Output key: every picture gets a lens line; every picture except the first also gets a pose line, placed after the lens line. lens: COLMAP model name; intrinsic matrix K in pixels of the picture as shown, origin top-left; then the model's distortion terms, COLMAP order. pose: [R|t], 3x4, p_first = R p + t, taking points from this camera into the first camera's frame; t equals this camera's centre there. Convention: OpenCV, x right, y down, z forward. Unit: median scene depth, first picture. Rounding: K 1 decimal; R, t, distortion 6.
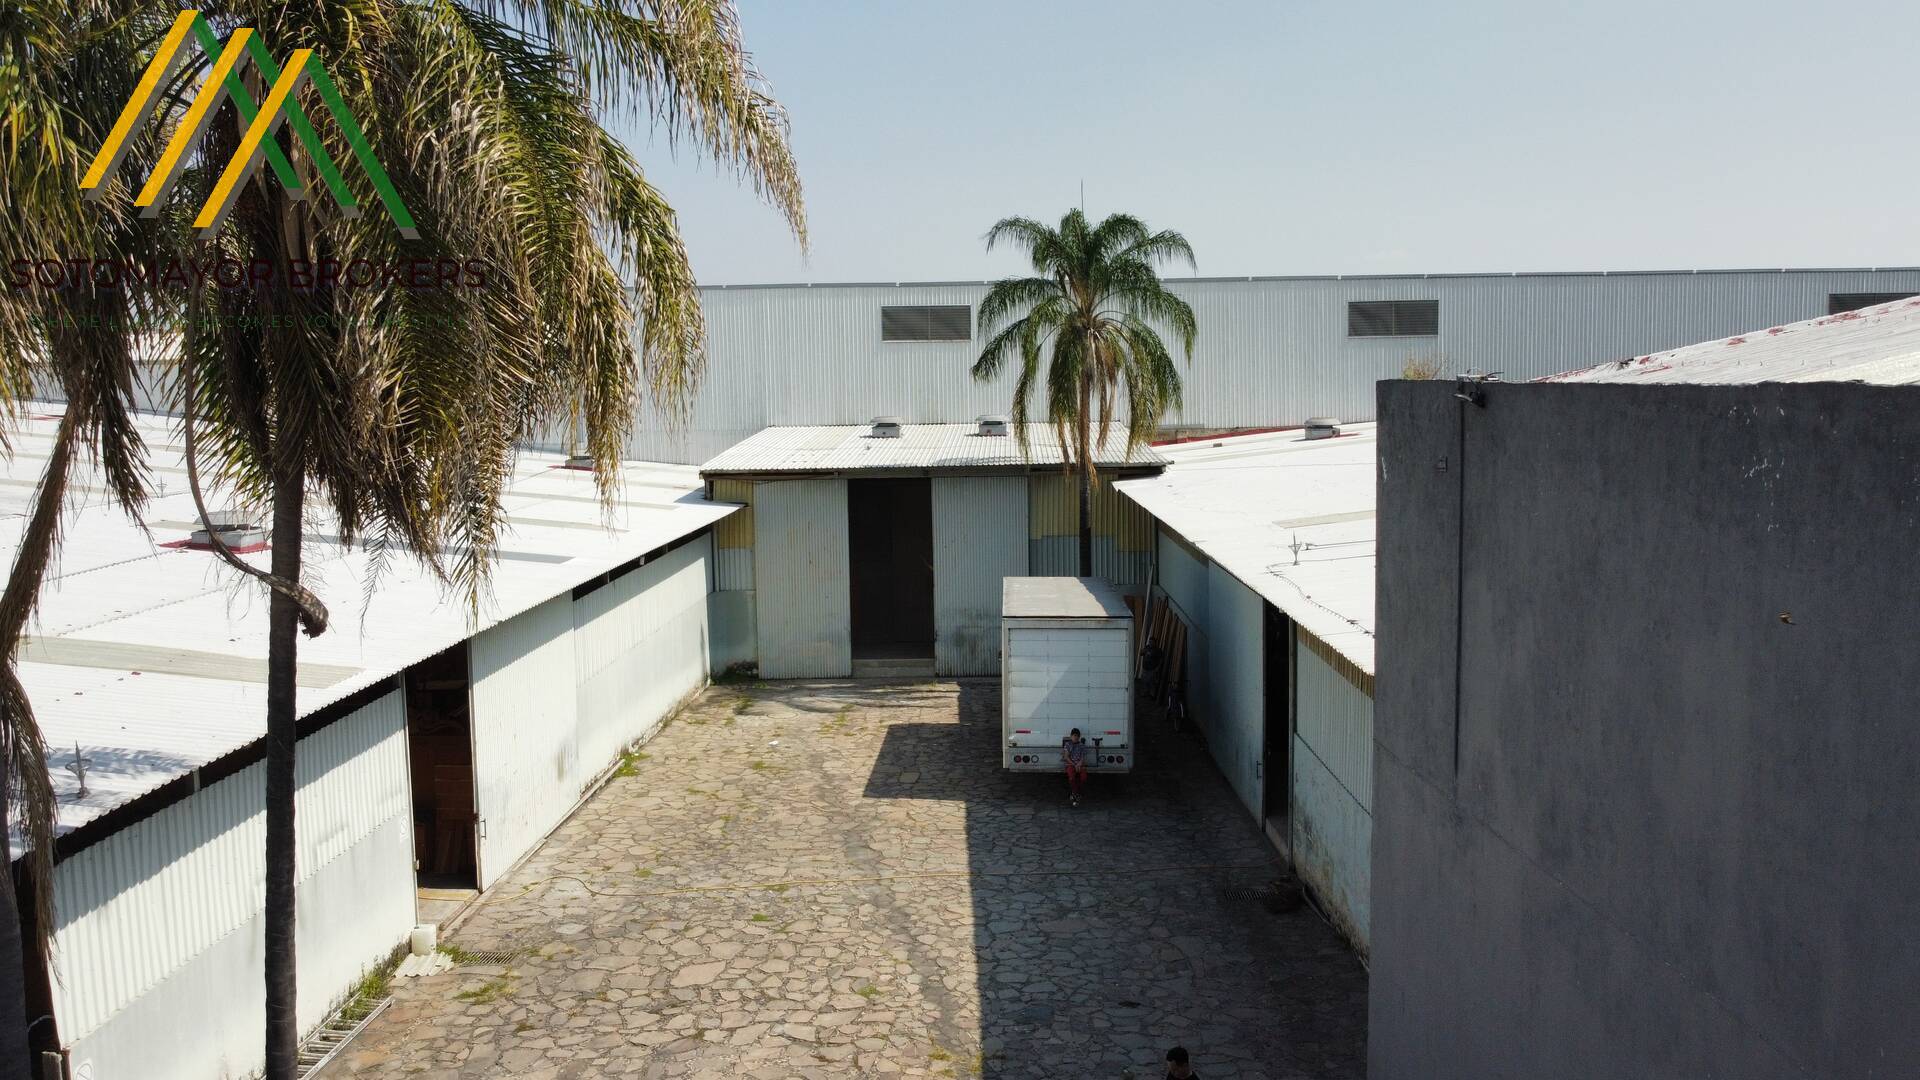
lens RADIAL K [[1335.1, 0, 953.4], [0, 1335.1, 542.0], [0, 0, 1]] dist [0.005981, 0.001774]
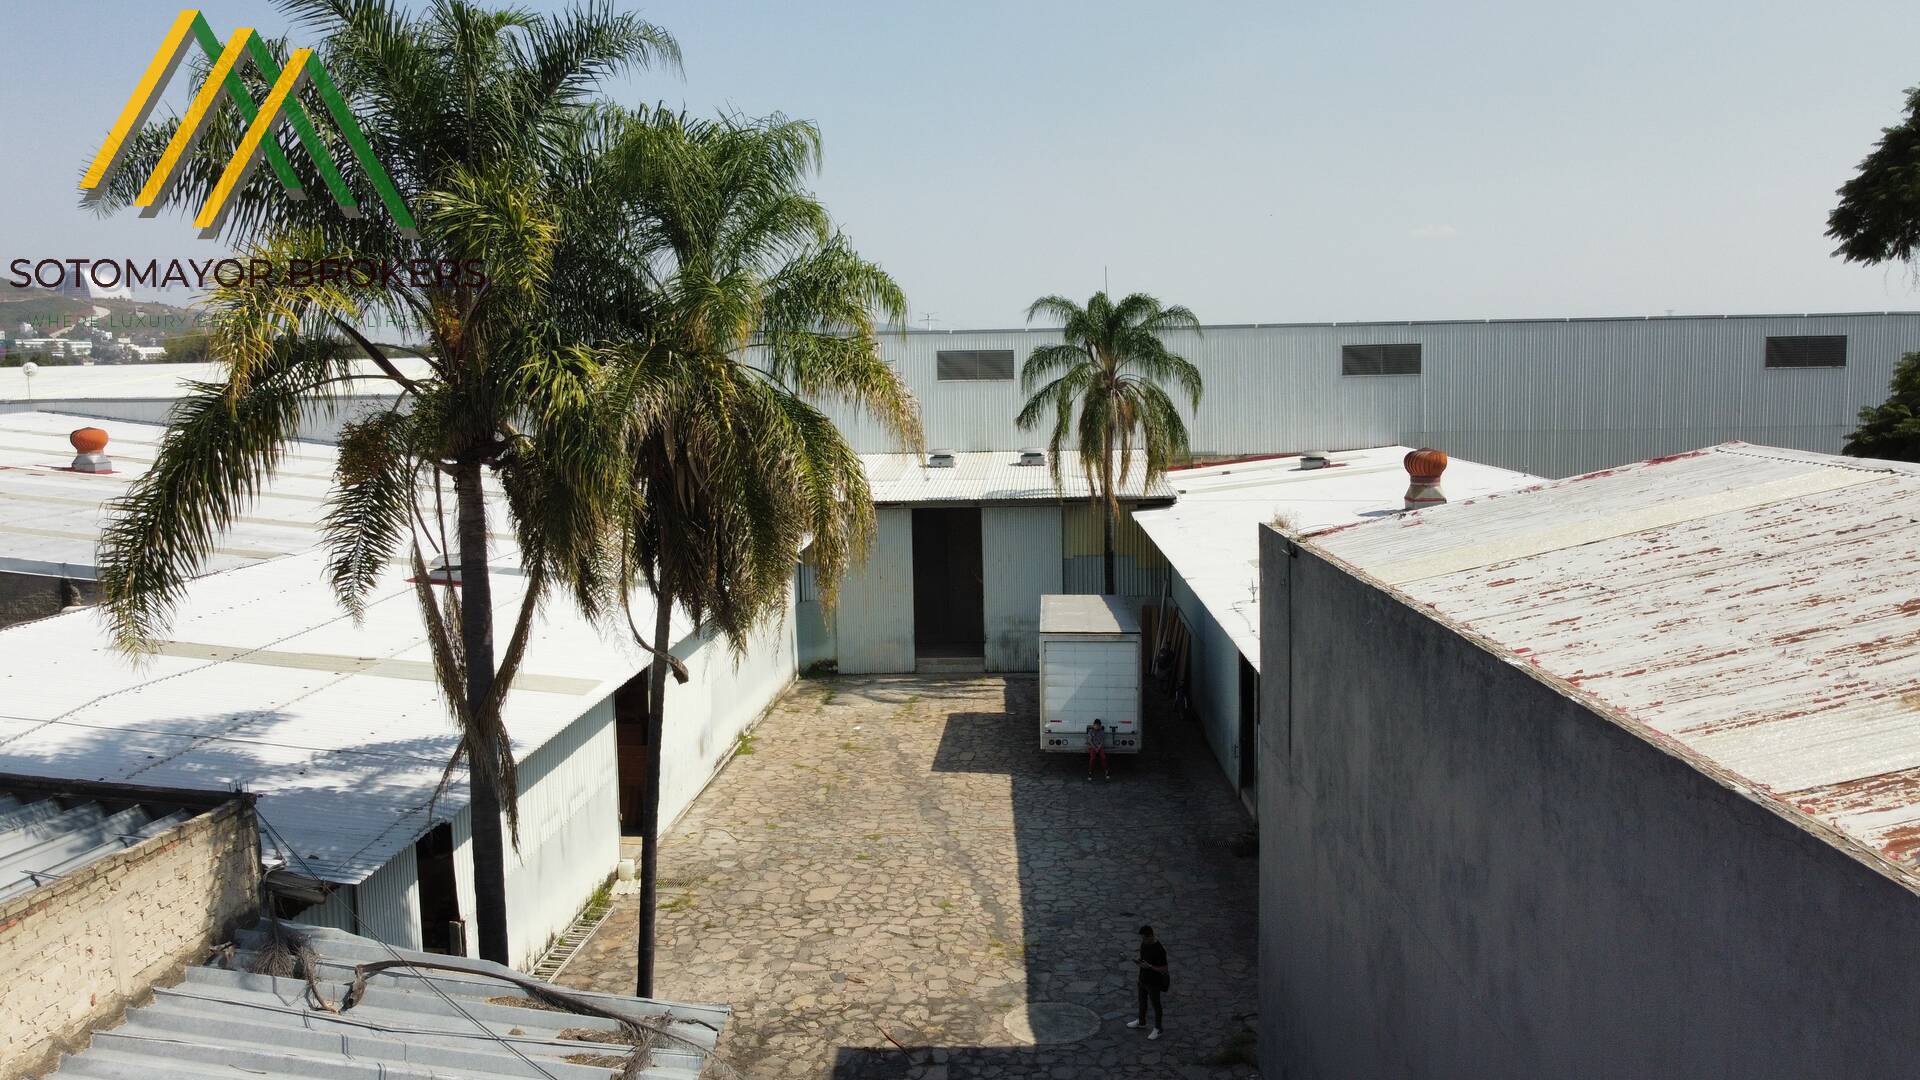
lens RADIAL K [[1335.1, 0, 954.5], [0, 1335.1, 541.3], [0, 0, 1]] dist [0.005981, 0.001774]
pose [[0.999530, -0.001358, -0.030613, -0.005980], [0.001816, 0.999887, 0.014945, -0.051713], [0.030590, -0.014994, 0.999420, -0.293509]]
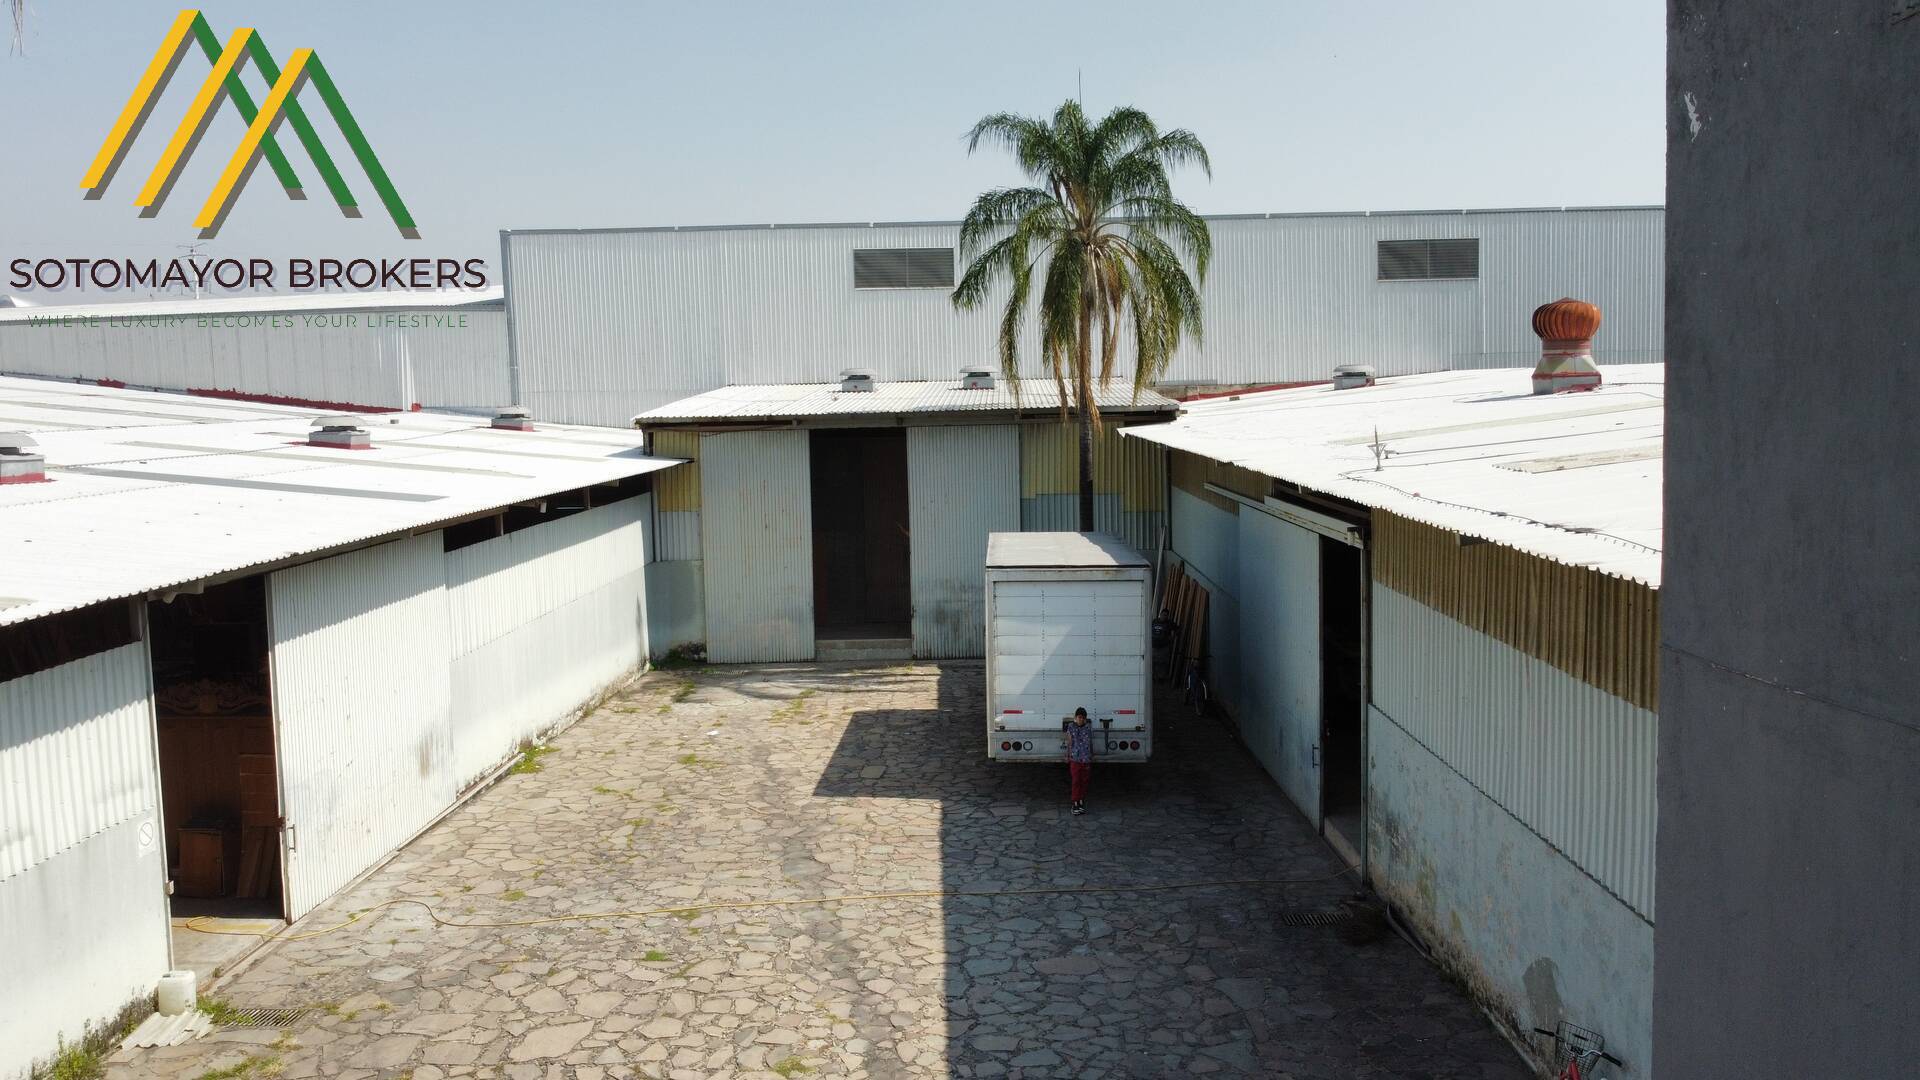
lens RADIAL K [[1335.1, 0, 957.8], [0, 1335.1, 526.6], [0, 0, 1]] dist [0.005981, 0.001774]
pose [[0.999958, -0.005251, 0.007549, 0.014190], [0.005400, 0.999787, -0.019904, 0.048384], [-0.007443, 0.019943, 0.999773, 0.206984]]
